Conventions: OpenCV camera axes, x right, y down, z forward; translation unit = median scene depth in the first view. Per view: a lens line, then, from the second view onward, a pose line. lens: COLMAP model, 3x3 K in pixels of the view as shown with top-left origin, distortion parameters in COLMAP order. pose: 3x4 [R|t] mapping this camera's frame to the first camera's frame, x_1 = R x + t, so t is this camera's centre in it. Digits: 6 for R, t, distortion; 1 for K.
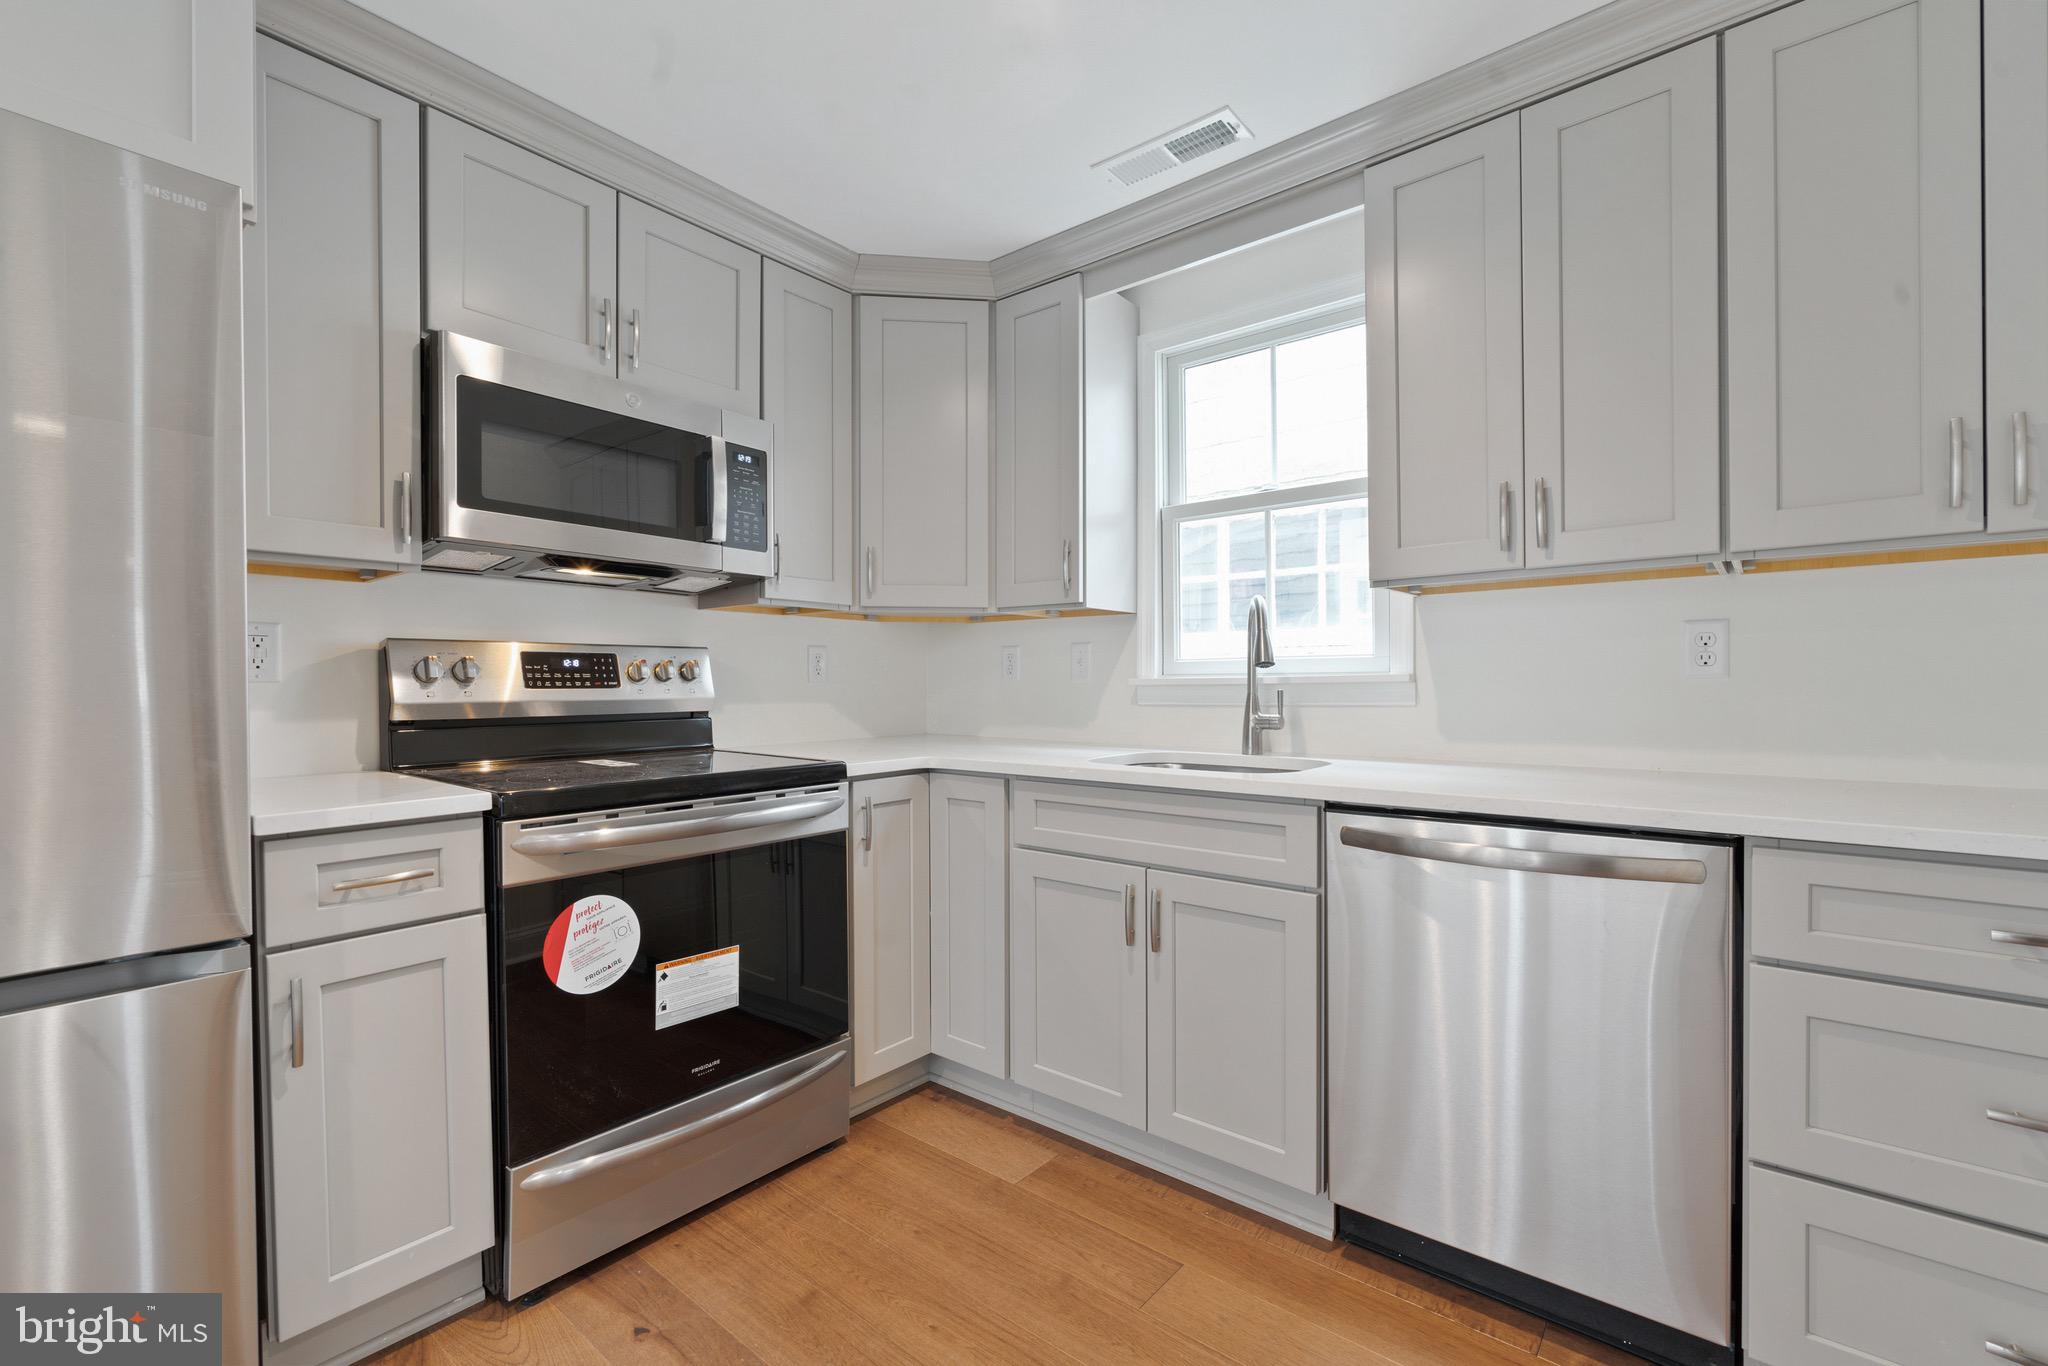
lens RADIAL K [[885.3, 0, 1027.3], [0, 885.3, 695.8], [0, 0, 1]] dist [0.002326, -0.000703]
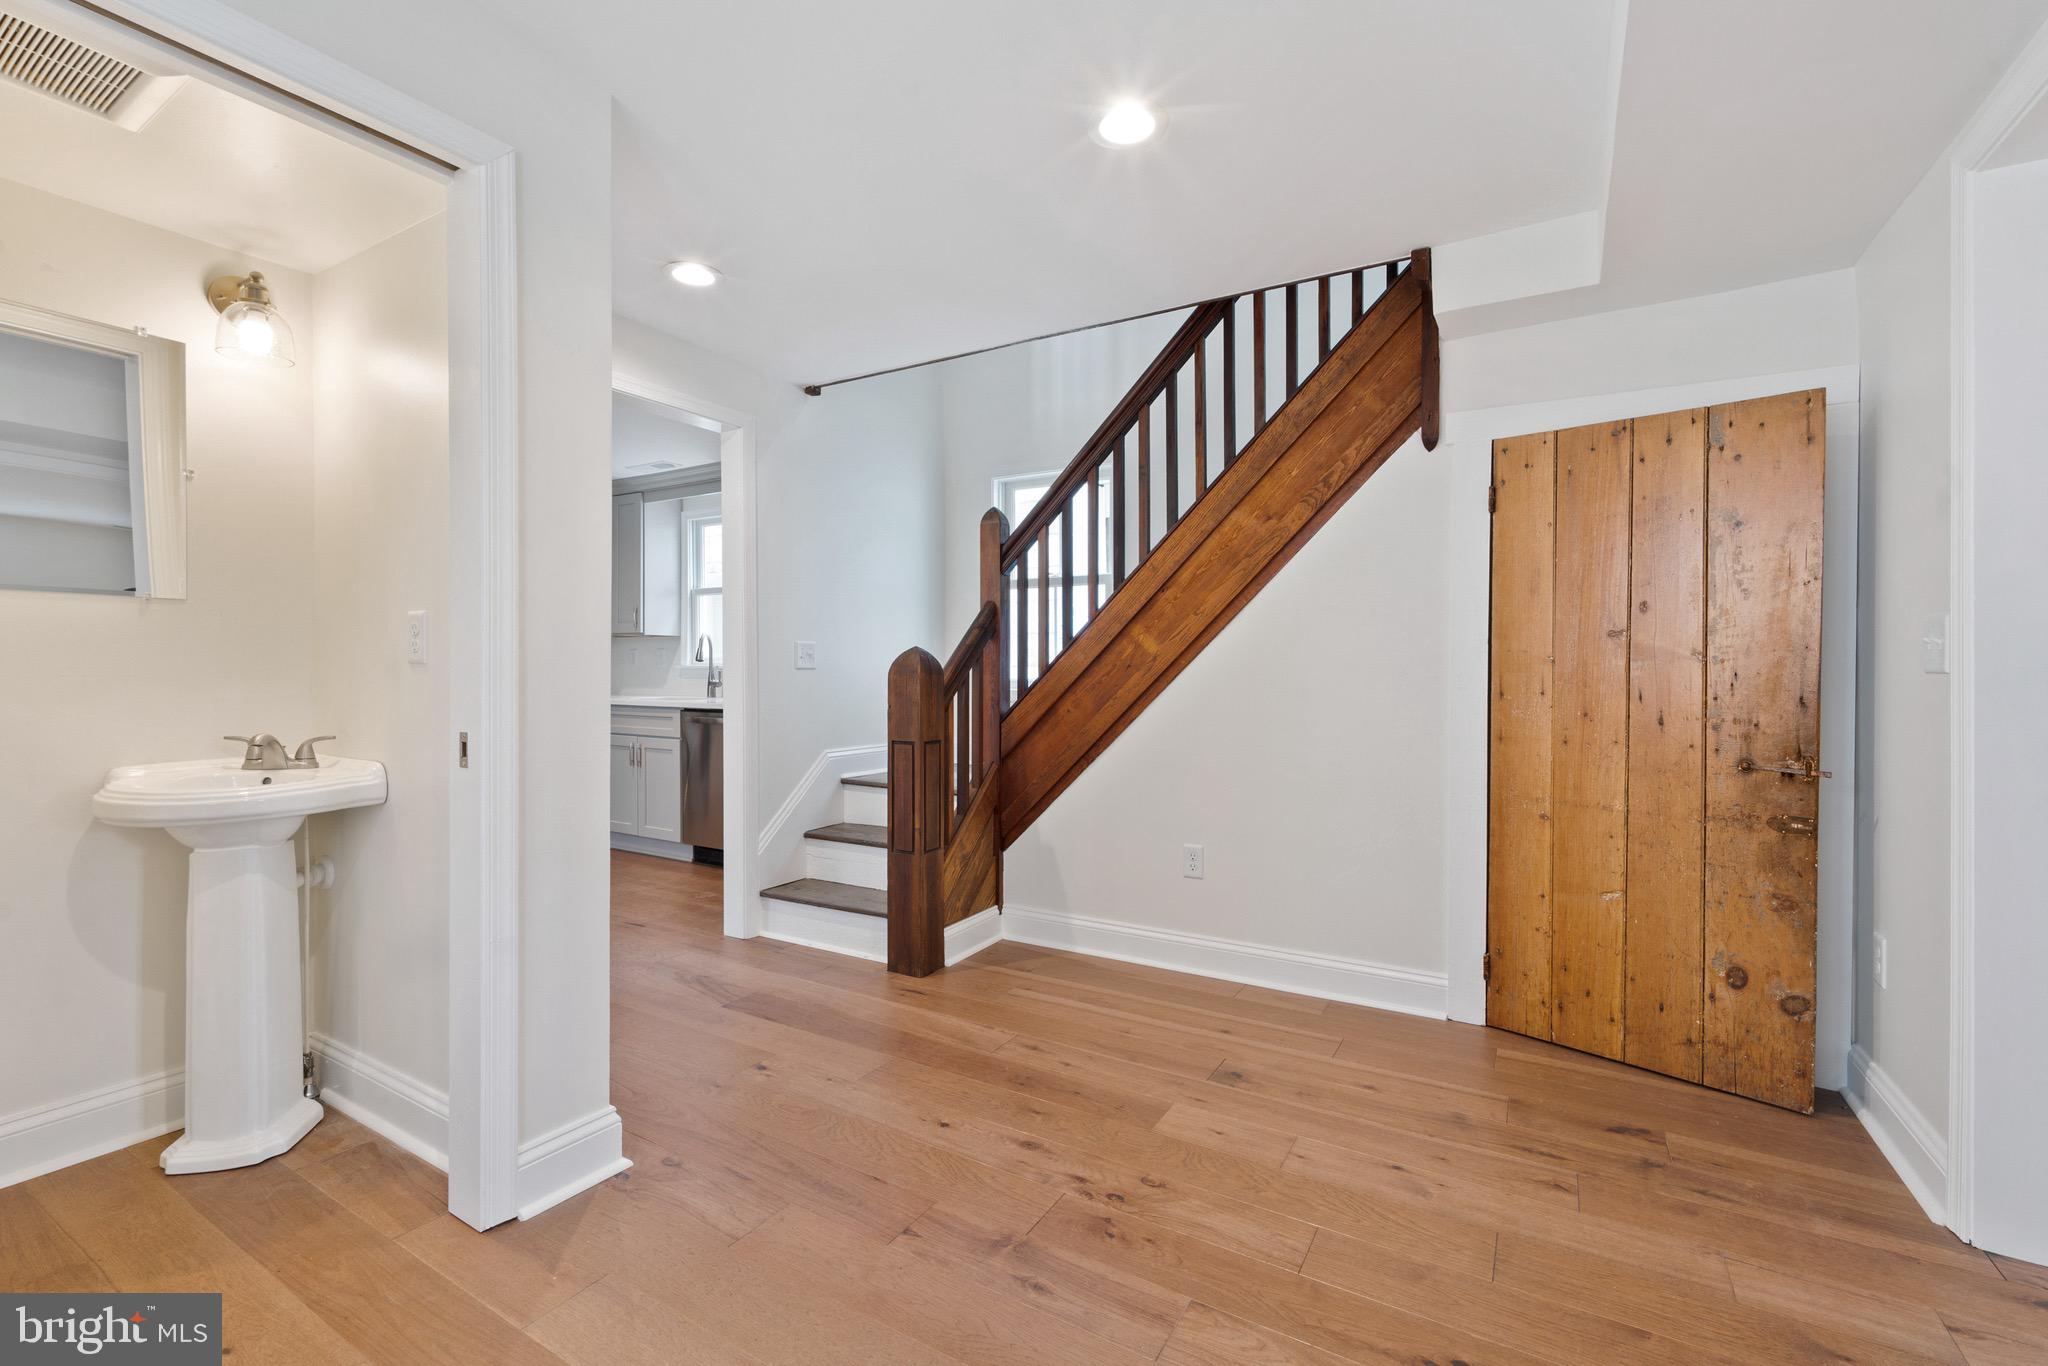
lens RADIAL K [[885.3, 0, 1022.1], [0, 885.3, 677.0], [0, 0, 1]] dist [0.002326, -0.000703]
pose [[0.990347, 0.008079, 0.138372, 0.907350], [-0.007346, 0.999956, -0.005809, 0.021892], [-0.138413, 0.004736, 0.990363, -1.801992]]
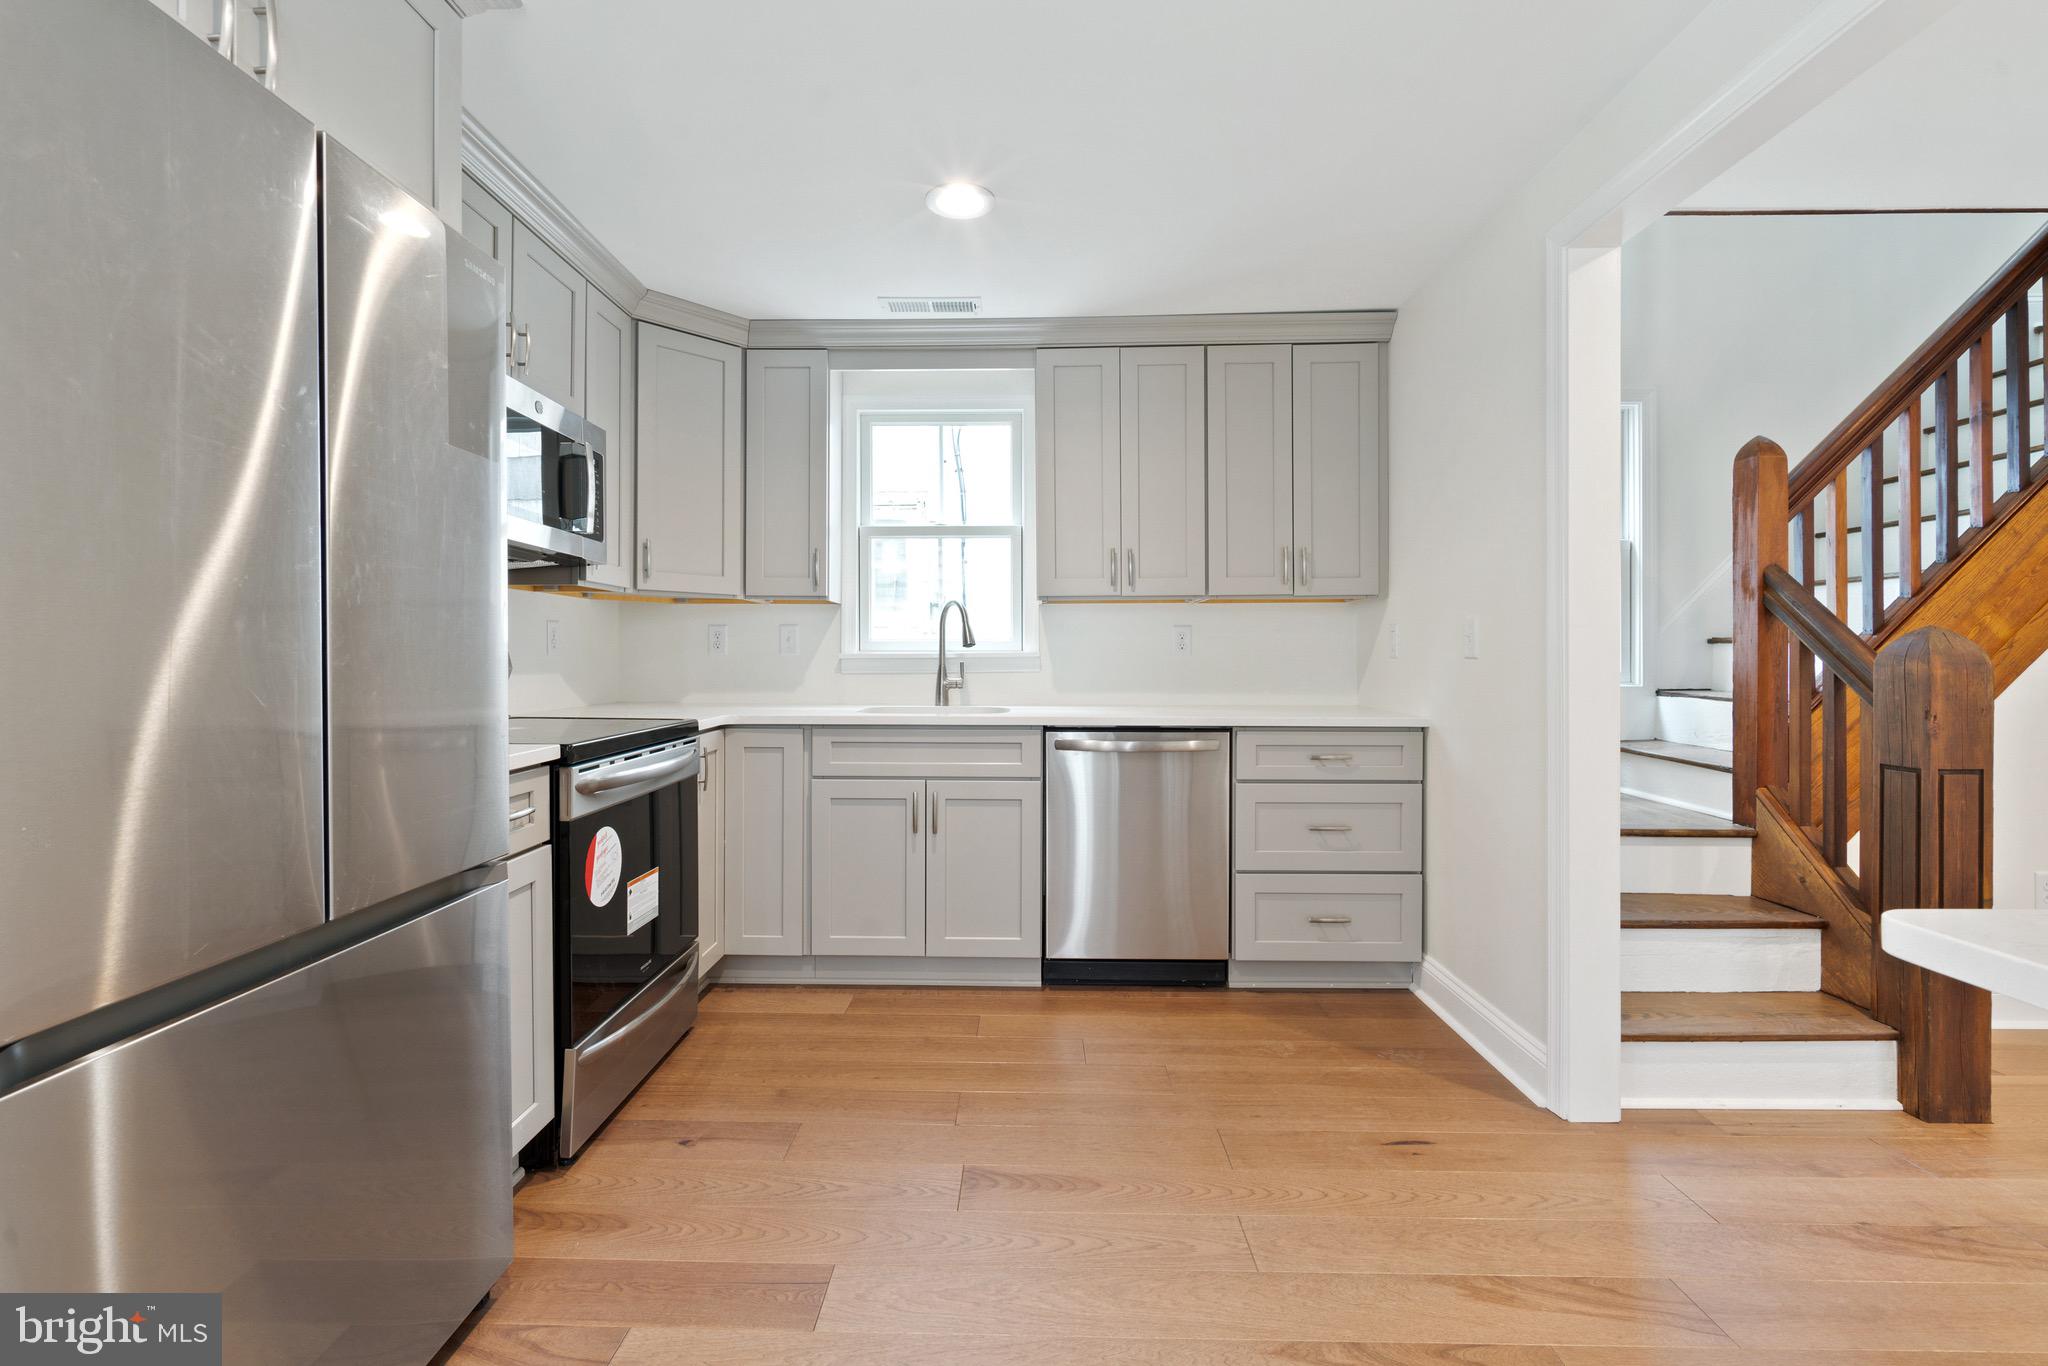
lens RADIAL K [[885.3, 0, 1014.4], [0, 885.3, 670.0], [0, 0, 1]] dist [0.002326, -0.000703]
pose [[0.786651, -0.005289, 0.617375, -0.666541], [0.004876, 0.999985, 0.002355, 0.004667], [-0.617379, 0.001158, 0.786665, -0.272234]]
